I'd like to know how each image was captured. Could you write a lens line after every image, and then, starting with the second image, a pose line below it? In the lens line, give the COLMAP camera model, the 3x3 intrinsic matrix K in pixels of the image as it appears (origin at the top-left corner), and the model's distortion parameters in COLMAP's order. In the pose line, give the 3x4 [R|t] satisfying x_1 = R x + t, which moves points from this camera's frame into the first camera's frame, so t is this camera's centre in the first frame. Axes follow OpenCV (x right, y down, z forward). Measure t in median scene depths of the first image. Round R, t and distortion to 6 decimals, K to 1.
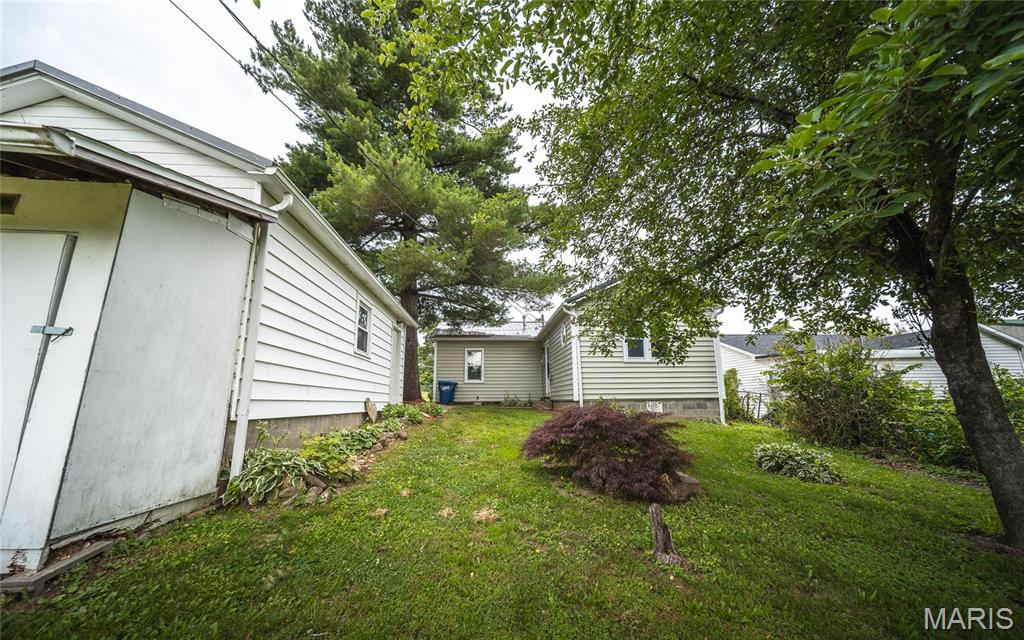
lens RADIAL K [[357.7, 0, 520.3], [0, 357.7, 333.6], [0, 0, 1]] dist [-0.000289, -0.001596]
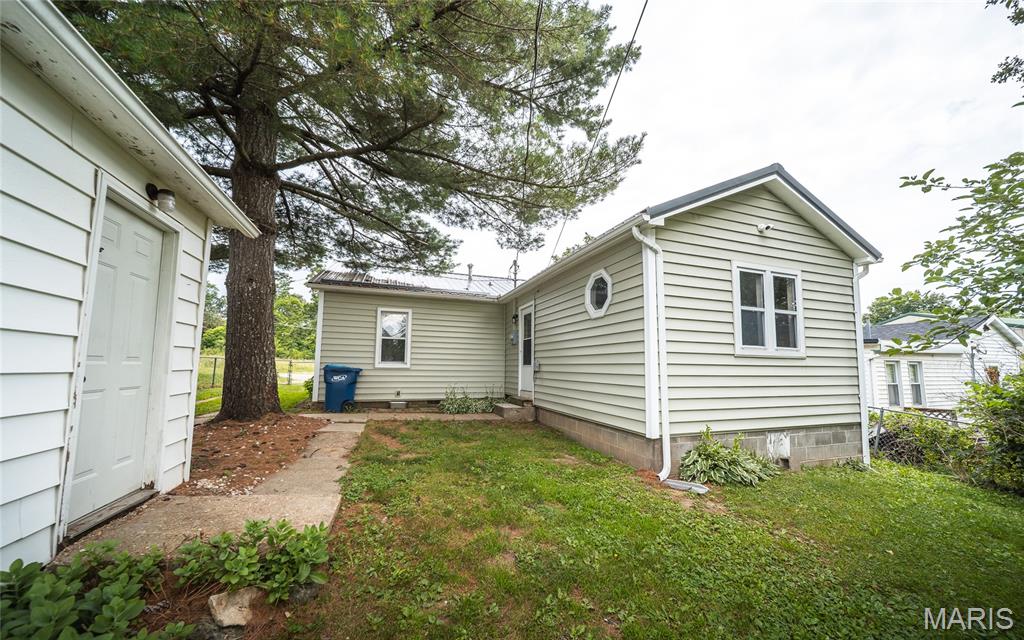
lens RADIAL K [[357.7, 0, 520.3], [0, 357.7, 333.6], [0, 0, 1]] dist [-0.000289, -0.001596]
pose [[0.967054, 0.046021, 0.250377, -0.077449], [-0.069618, 0.993841, 0.086215, 0.018918], [-0.244867, -0.100805, 0.964302, 0.400566]]
